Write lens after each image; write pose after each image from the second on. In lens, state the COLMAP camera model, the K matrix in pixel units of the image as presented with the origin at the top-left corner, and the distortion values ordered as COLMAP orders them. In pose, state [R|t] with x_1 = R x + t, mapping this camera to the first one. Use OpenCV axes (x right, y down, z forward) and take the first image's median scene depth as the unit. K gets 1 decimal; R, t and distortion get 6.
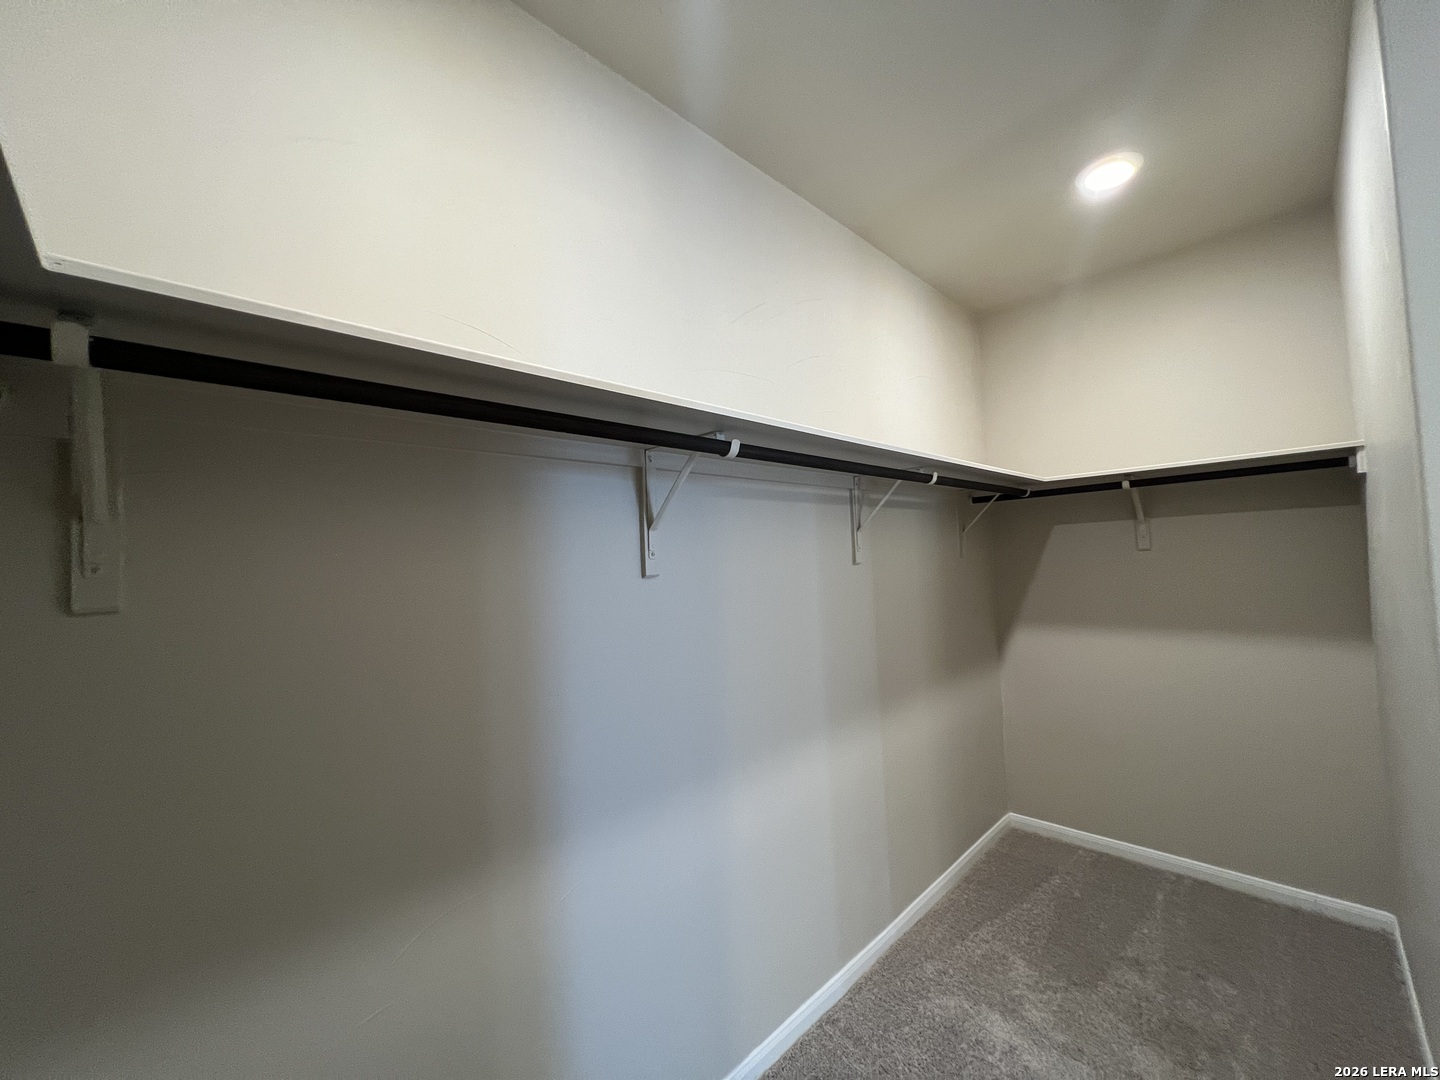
lens RADIAL K [[574.2, 0, 715.1], [0, 574.2, 537.1], [0, 0, 1]] dist [-0.001979, 0.000331]
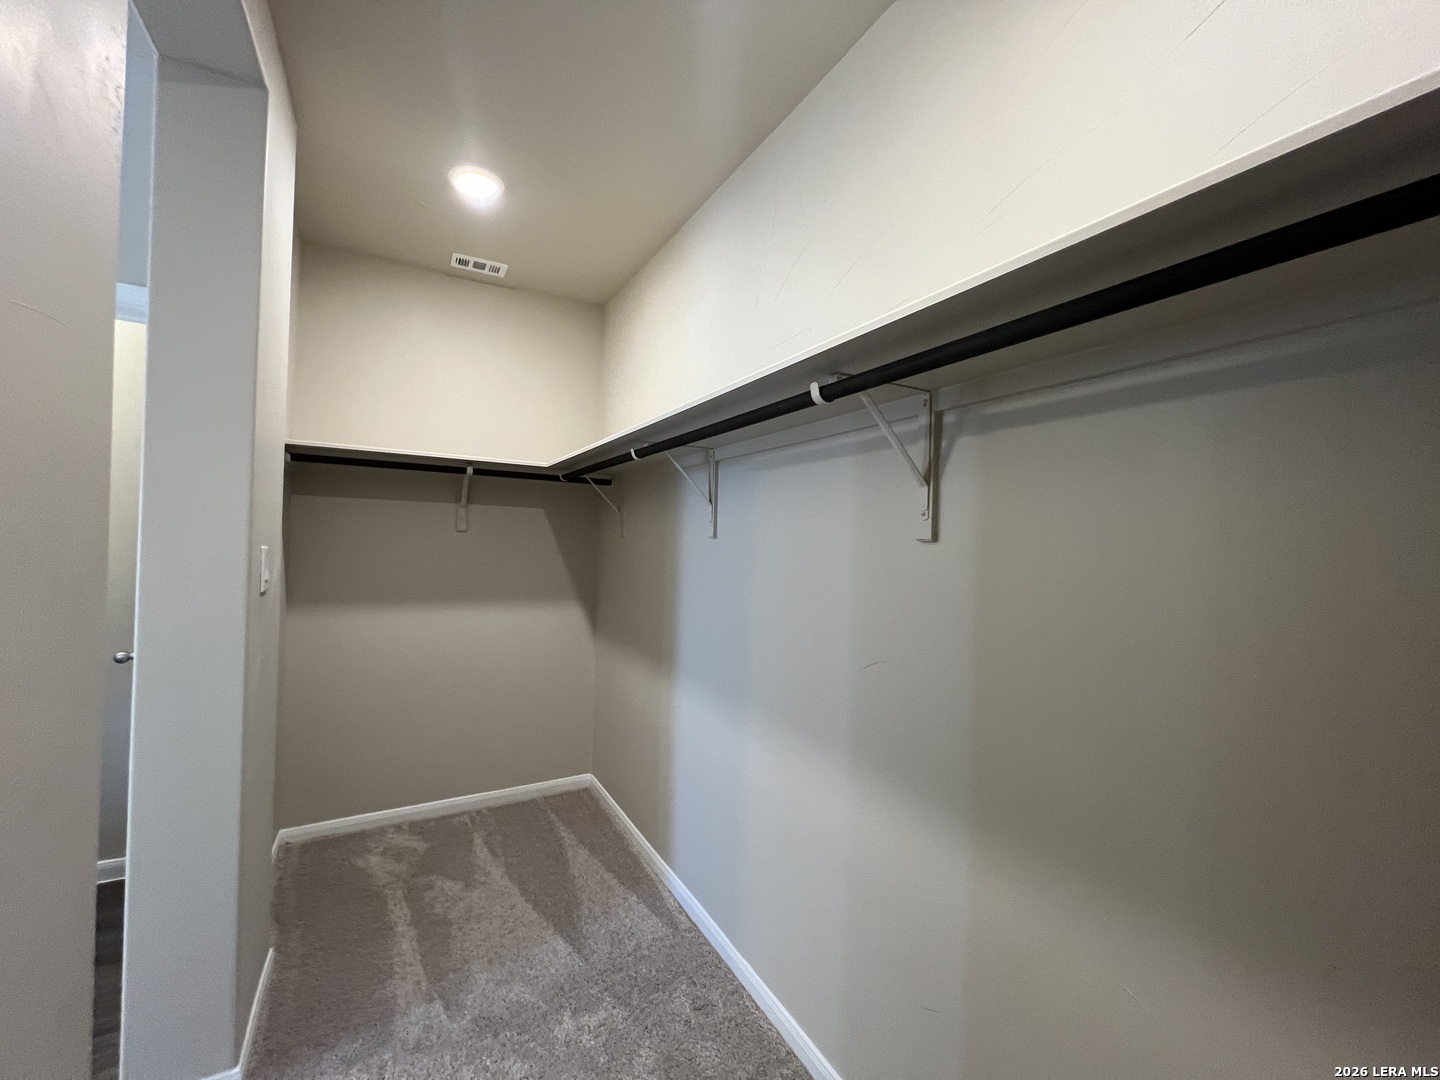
lens RADIAL K [[580.6, 0, 721.1], [0, 580.6, 532.0], [0, 0, 1]] dist [0.000175, 0.000109]
pose [[0.256453, 0.049961, 0.965265, -0.222077], [-0.080325, 0.996310, -0.030227, 0.018188], [-0.963213, -0.069783, 0.259519, 0.233368]]
